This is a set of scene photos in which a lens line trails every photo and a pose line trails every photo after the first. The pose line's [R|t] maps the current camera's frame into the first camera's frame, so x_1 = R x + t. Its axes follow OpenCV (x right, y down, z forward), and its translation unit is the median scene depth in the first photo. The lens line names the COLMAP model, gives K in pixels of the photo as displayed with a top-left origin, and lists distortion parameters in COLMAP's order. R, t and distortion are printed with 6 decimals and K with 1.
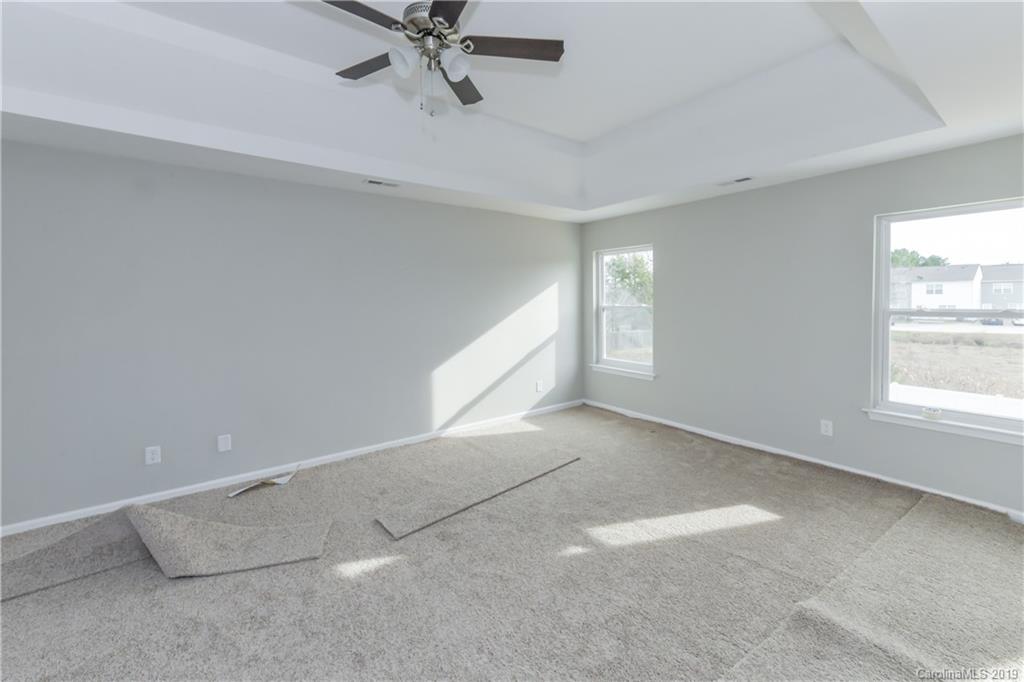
lens RADIAL K [[426.6, 0, 527.0], [0, 426.6, 315.9], [0, 0, 1]] dist [0.008138, -0.002907]
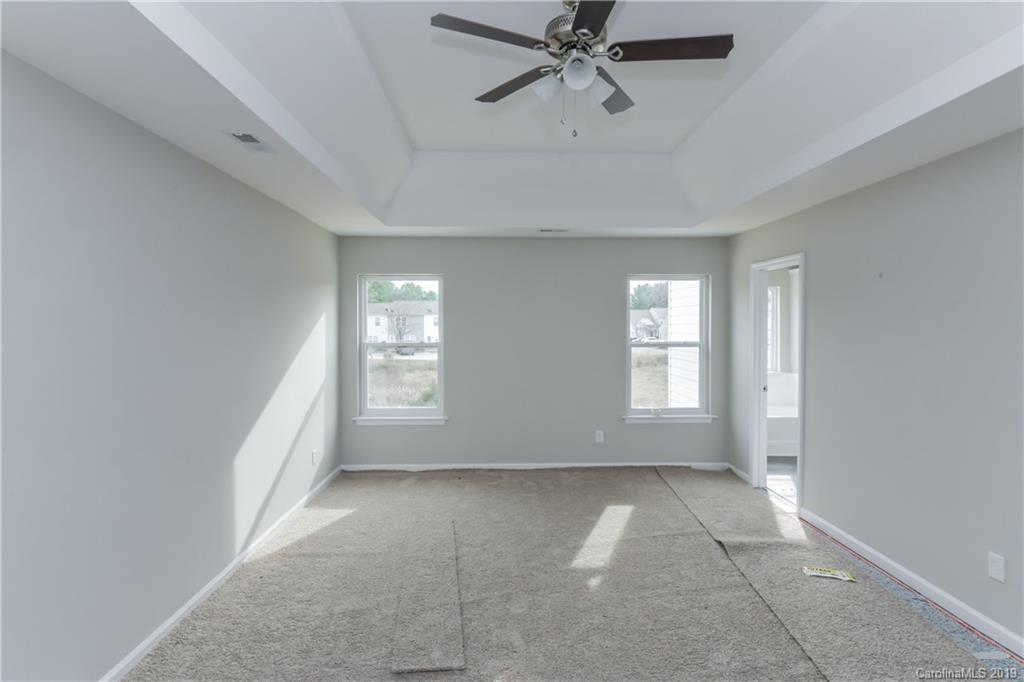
lens RADIAL K [[550.5, 0, 509.2], [0, 550.5, 339.0], [0, 0, 1]] dist [0.009583, -0.004900]
pose [[0.557280, -0.011367, 0.830247, -0.707027], [0.026936, 0.999627, -0.004394, -0.024741], [-0.829887, 0.024813, 0.557379, 0.266736]]
